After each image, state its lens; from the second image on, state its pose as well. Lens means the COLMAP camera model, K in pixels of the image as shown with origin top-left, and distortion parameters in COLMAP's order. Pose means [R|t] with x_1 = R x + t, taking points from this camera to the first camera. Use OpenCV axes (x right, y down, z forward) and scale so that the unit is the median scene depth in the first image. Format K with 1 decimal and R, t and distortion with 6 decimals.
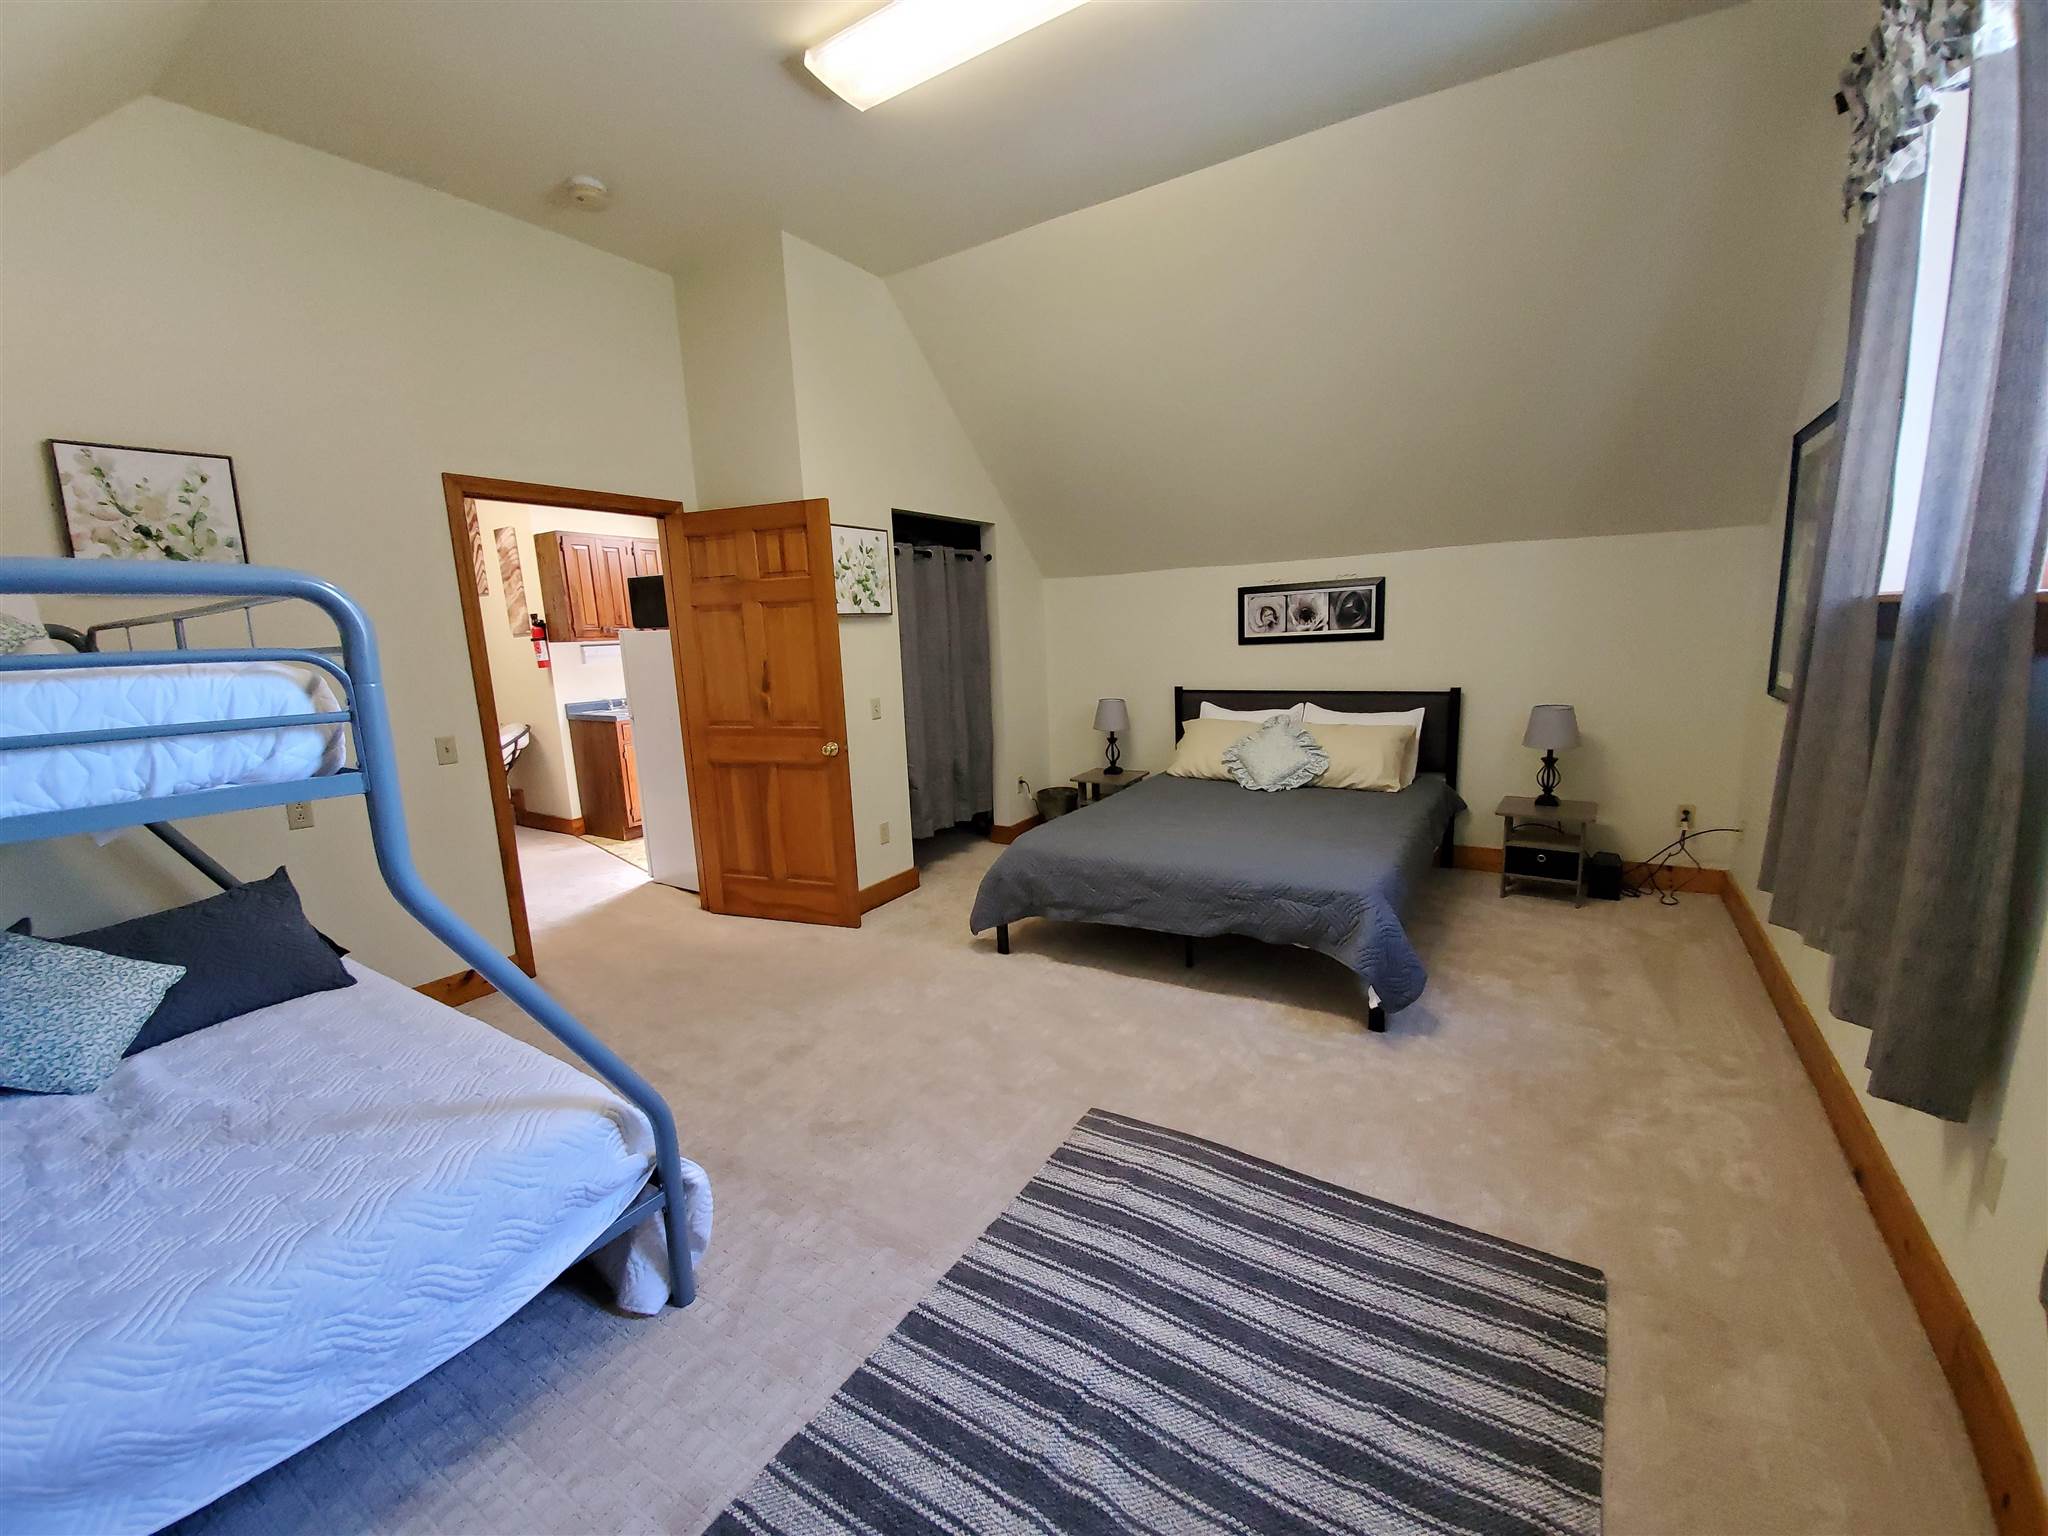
lens RADIAL K [[811.0, 0, 1024.3], [0, 811.0, 774.9], [0, 0, 1]] dist [0.010111, -0.014679]
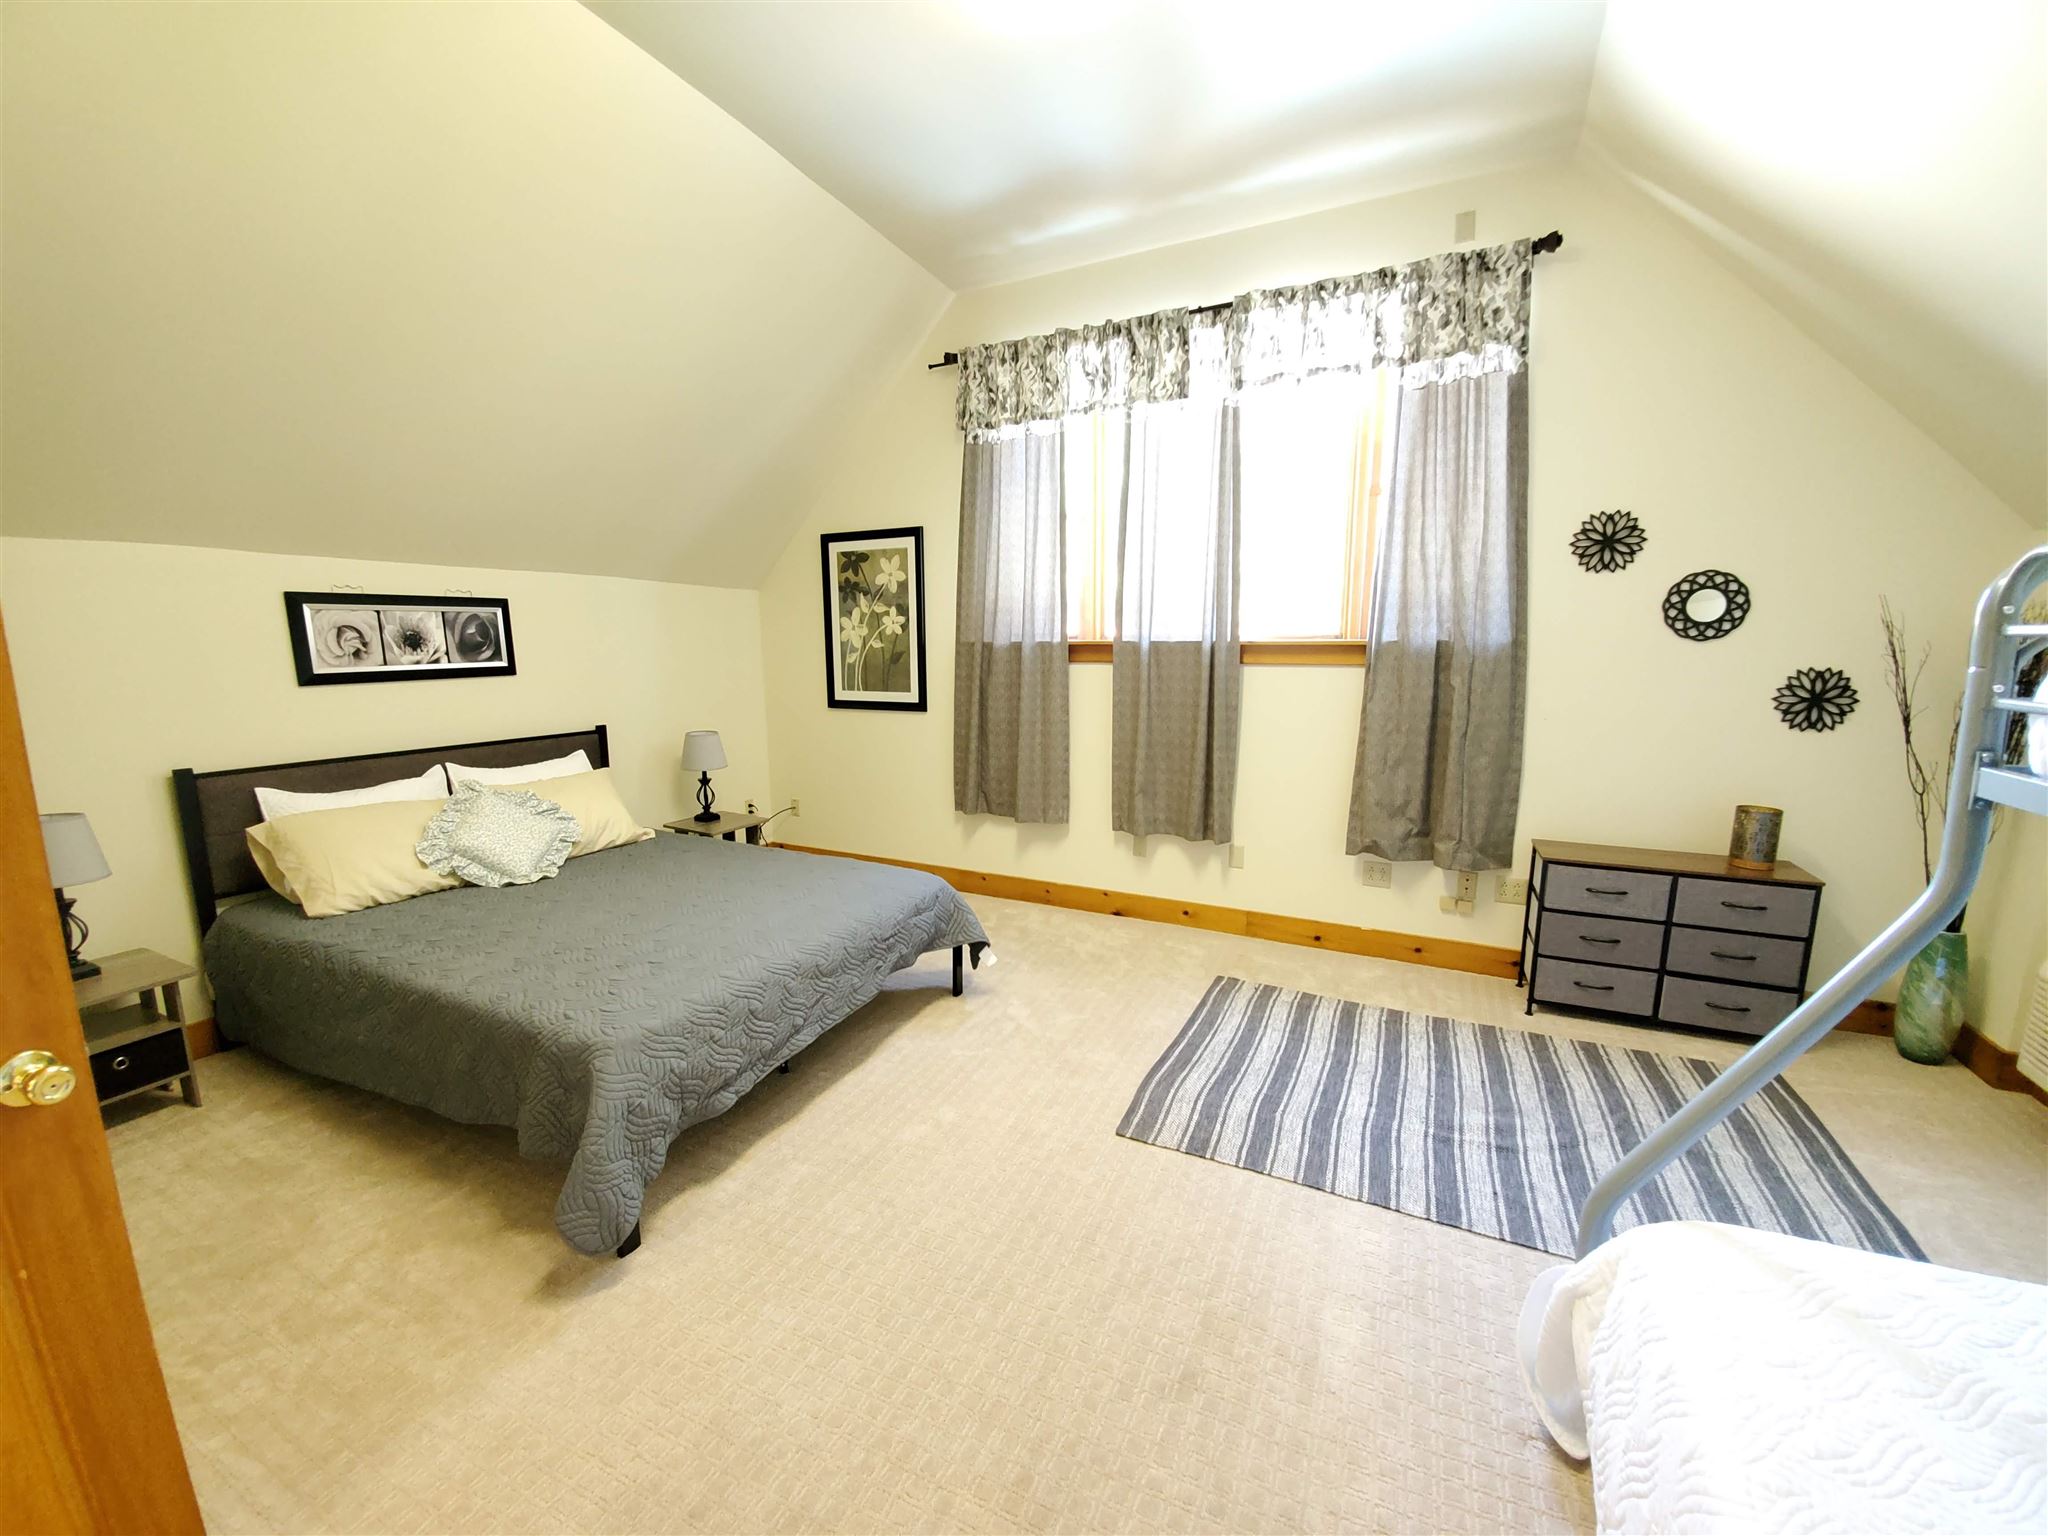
lens RADIAL K [[811.0, 0, 1024.3], [0, 811.0, 774.9], [0, 0, 1]] dist [0.010111, -0.014679]
pose [[-0.108894, -0.121419, 0.986610, -0.433565], [0.186768, 0.972338, 0.140276, -0.087591], [-0.976350, 0.199542, -0.083205, 0.588189]]
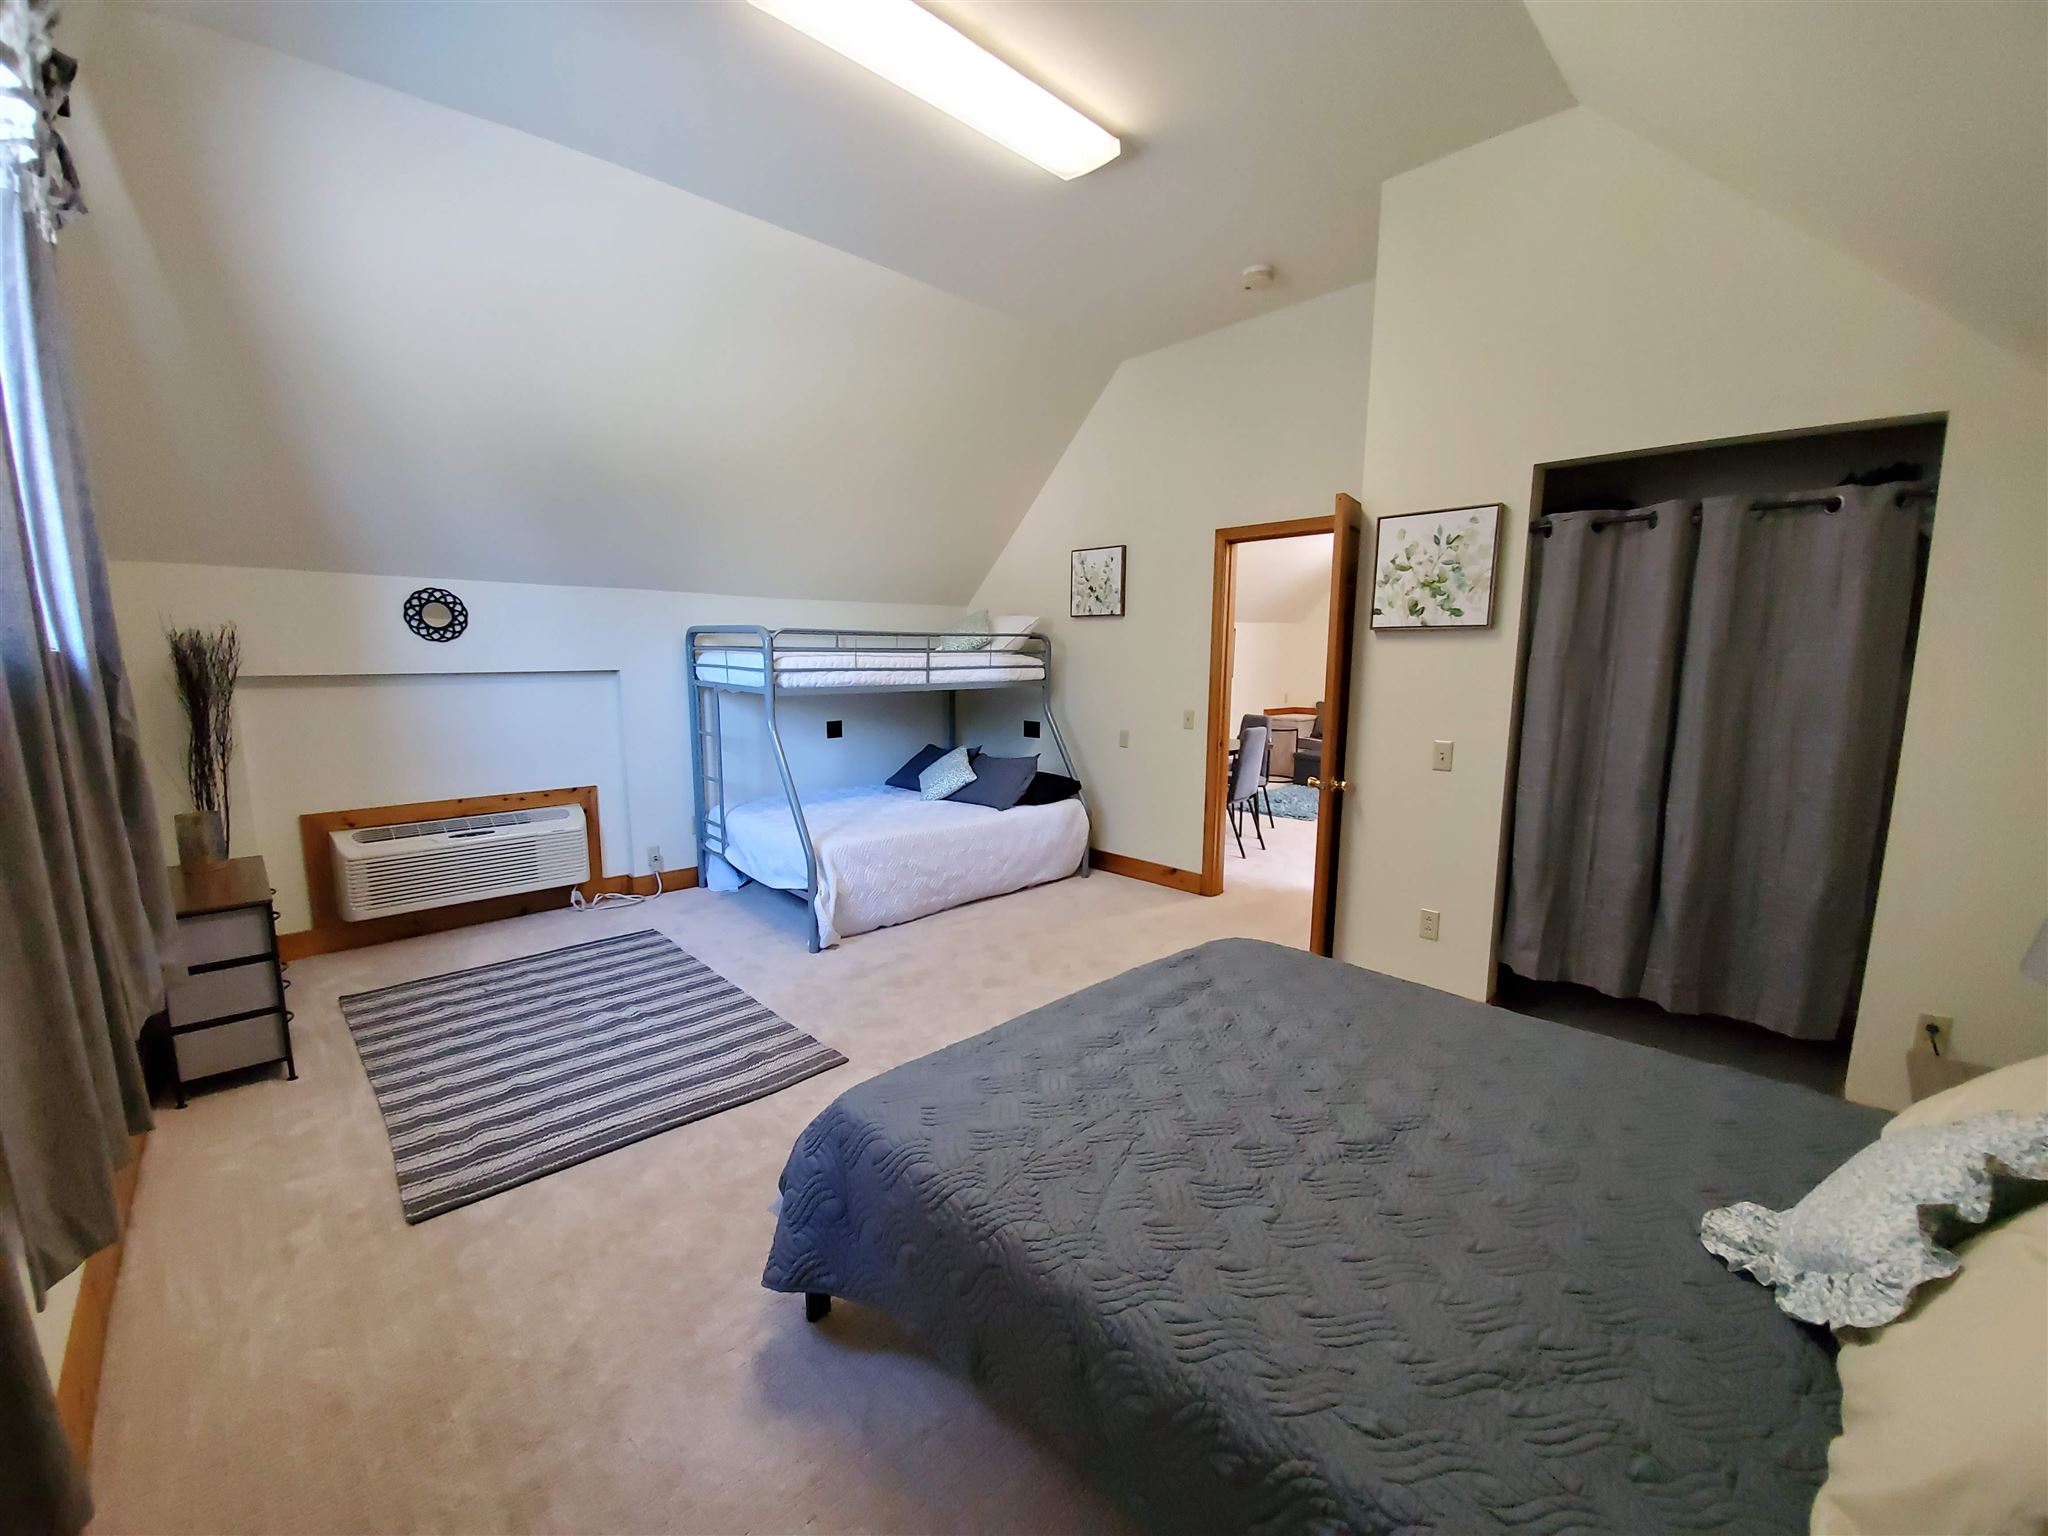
lens RADIAL K [[823.9, 0, 1022.1], [0, 823.9, 778.1], [0, 0, 1]] dist [0.012222, -0.015608]
pose [[-0.234264, 0.178039, -0.955731, 0.577627], [-0.174893, 0.959331, 0.221579, -0.149949], [0.956312, 0.219058, -0.193599, 0.733792]]
